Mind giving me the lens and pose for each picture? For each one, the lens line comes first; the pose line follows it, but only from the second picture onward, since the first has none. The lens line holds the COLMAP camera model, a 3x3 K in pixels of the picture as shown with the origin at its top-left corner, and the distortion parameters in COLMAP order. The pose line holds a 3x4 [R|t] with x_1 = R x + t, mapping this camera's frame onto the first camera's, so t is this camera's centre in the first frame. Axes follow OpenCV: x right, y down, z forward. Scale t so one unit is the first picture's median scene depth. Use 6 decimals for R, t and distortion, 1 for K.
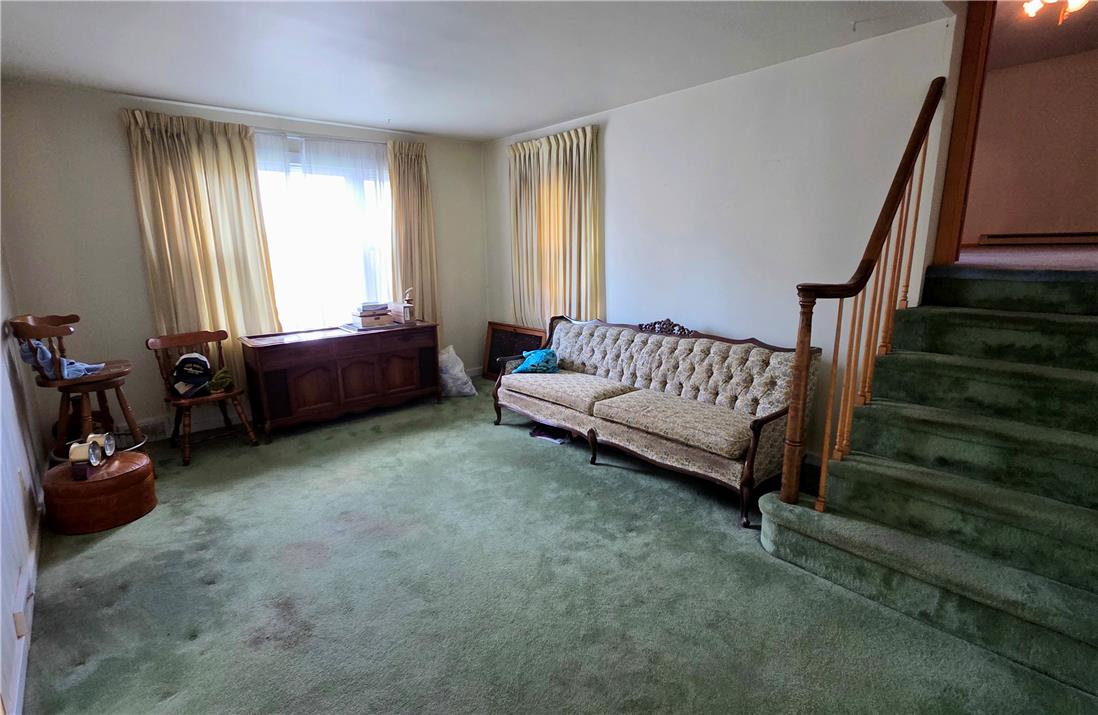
lens RADIAL K [[526.9, 0, 549.0], [0, 526.9, 357.5], [0, 0, 1]] dist [0.000894, 0.000202]
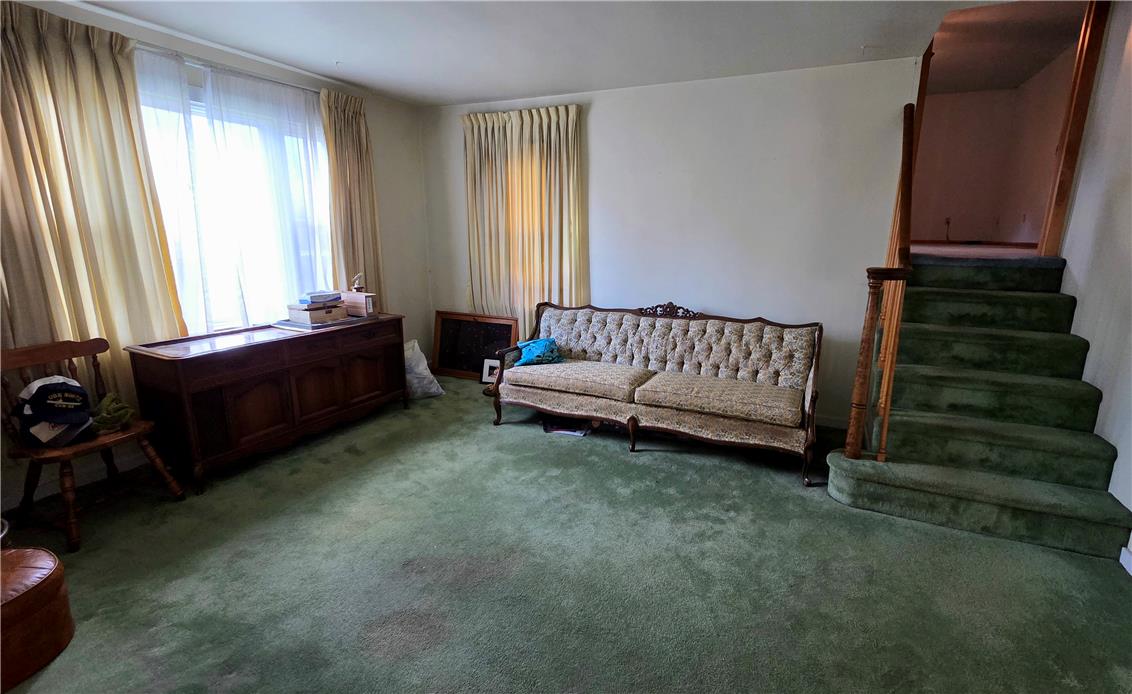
lens RADIAL K [[498.8, 0, 566.0], [0, 498.8, 347.0], [0, 0, 1]] dist [-0.003761, -0.001117]
pose [[0.903394, -0.066289, 0.423657, -0.417018], [0.060228, 0.997800, 0.027695, -0.026591], [-0.424561, 0.000497, 0.905399, 0.210918]]
